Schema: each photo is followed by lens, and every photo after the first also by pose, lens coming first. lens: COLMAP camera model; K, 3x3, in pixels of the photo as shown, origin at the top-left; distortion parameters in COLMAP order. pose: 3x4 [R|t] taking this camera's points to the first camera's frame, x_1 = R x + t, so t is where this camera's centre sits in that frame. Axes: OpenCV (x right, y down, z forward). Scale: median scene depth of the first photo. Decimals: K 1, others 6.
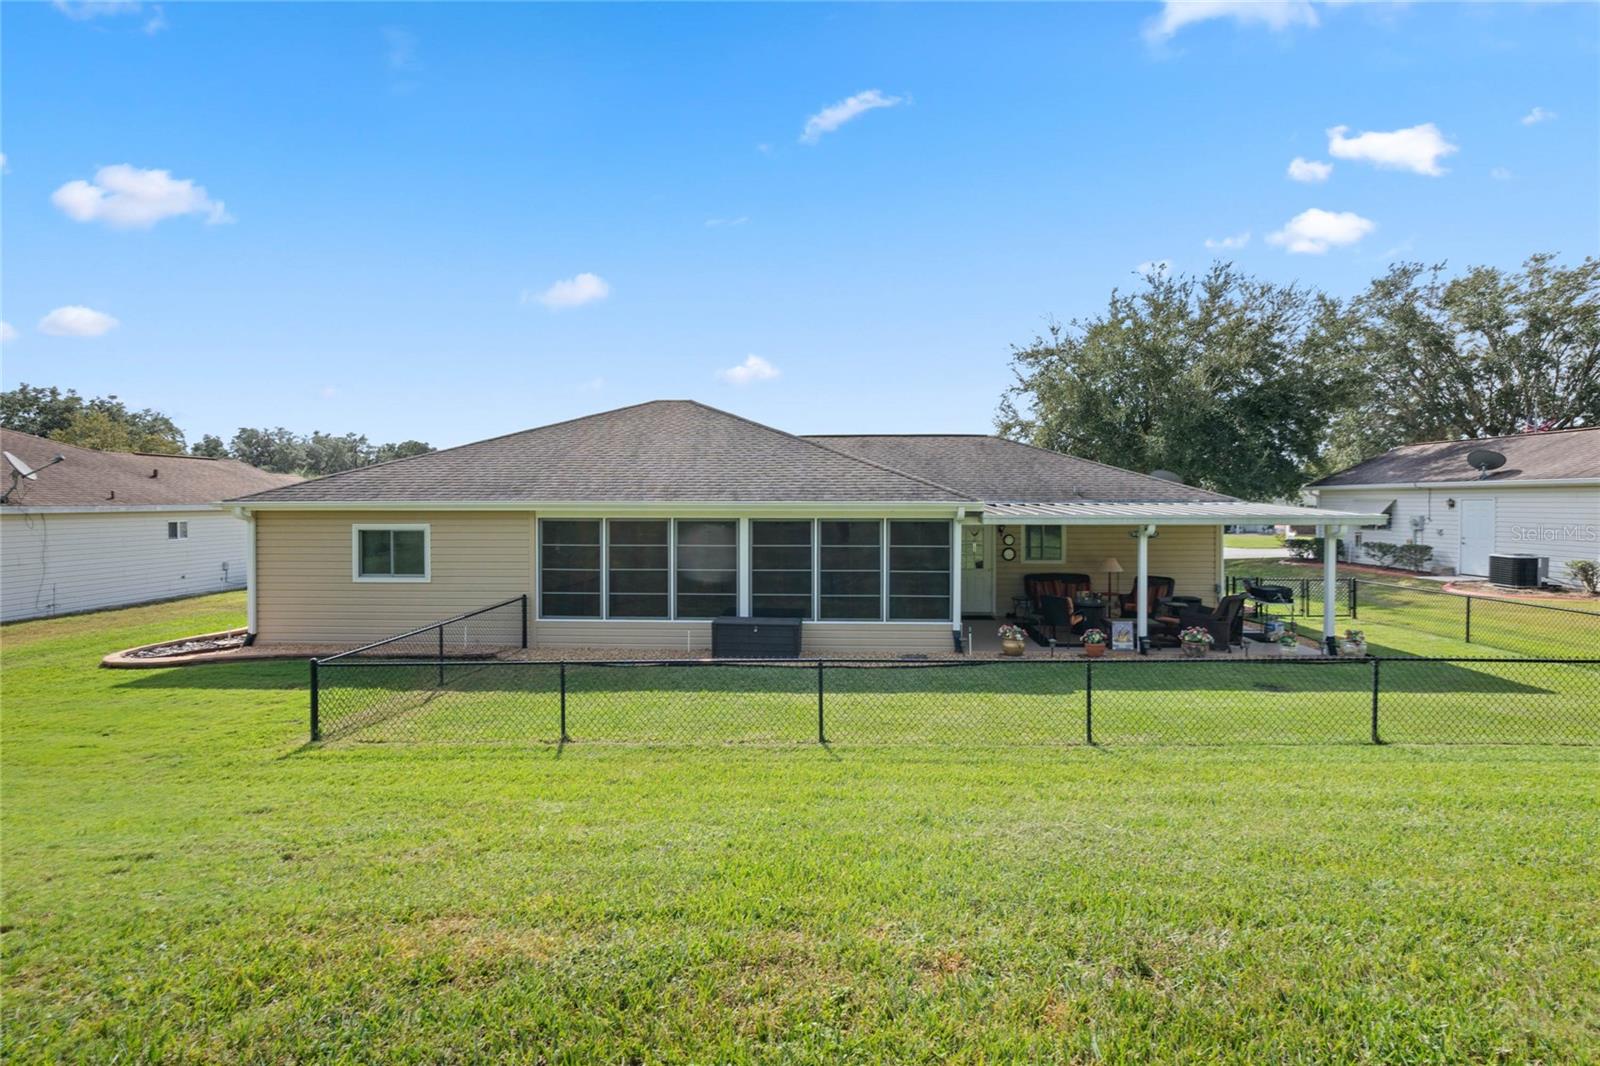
lens RADIAL K [[730.5, 0, 800.5], [0, 730.5, 529.7], [0, 0, 1]] dist [0.004632, 0.000374]
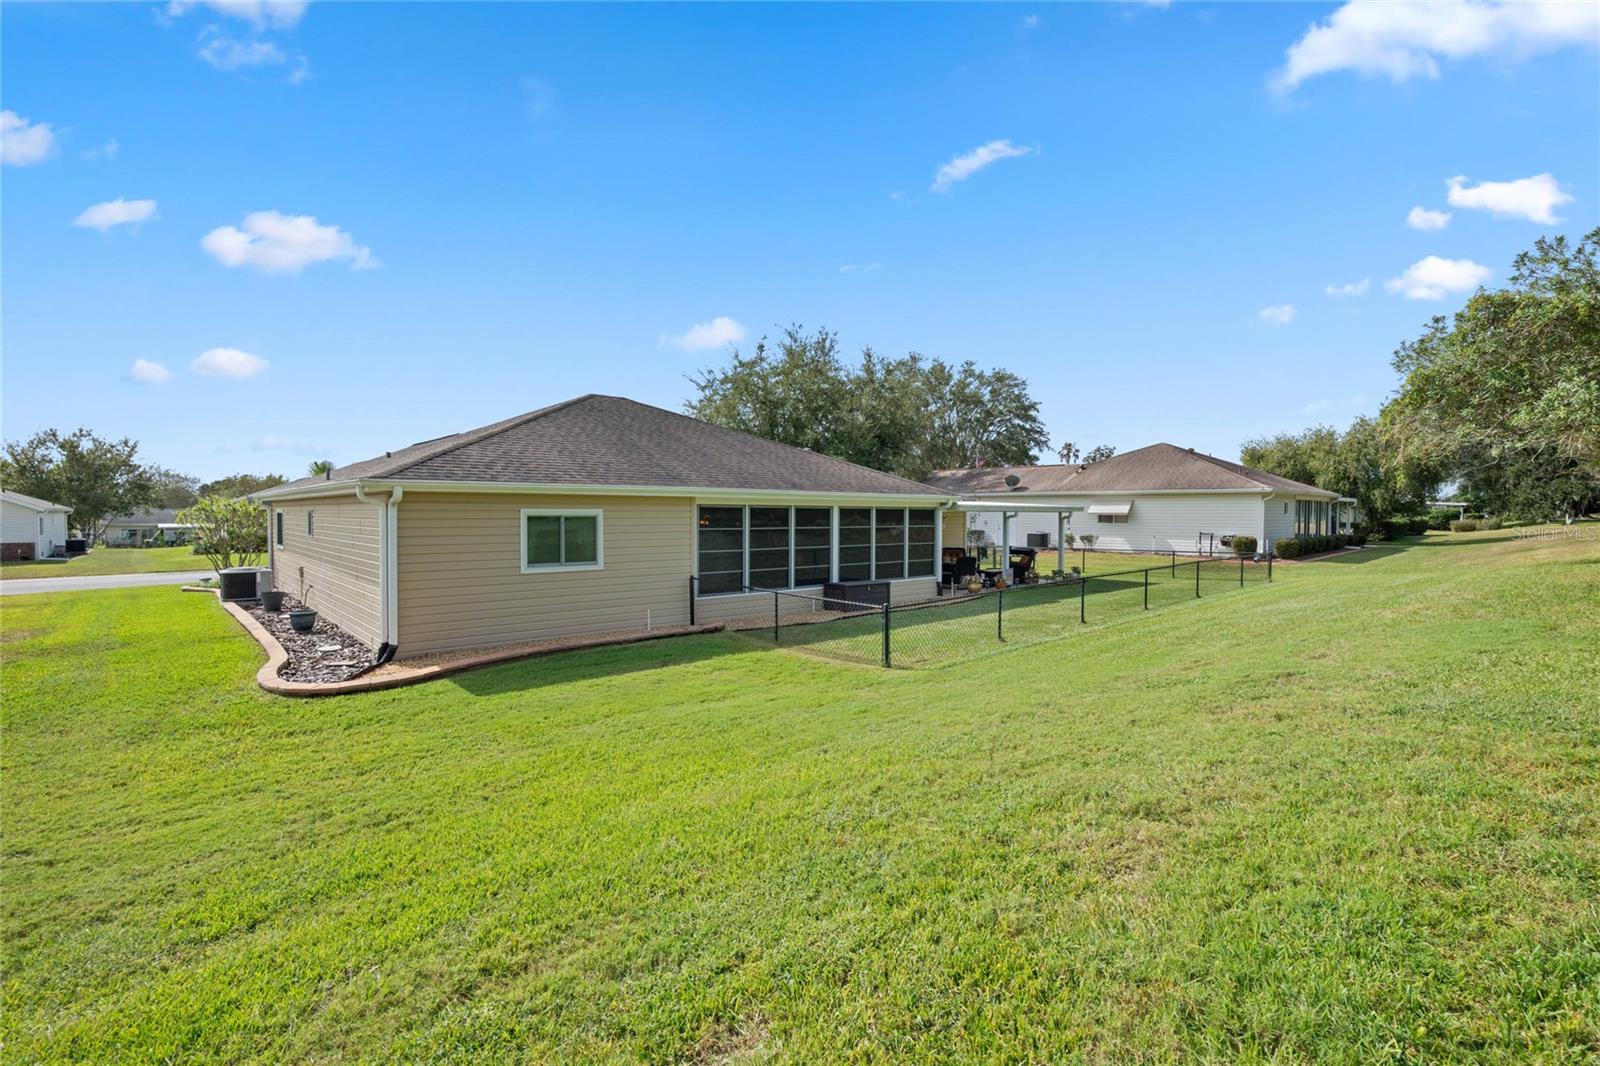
lens RADIAL K [[730.5, 0, 801.9], [0, 730.5, 528.6], [0, 0, 1]] dist [0.004632, 0.000374]
pose [[0.719467, -0.015627, 0.694351, -0.988015], [0.004484, 0.999831, 0.017855, 0.002036], [-0.694512, -0.009732, 0.719415, 0.122448]]
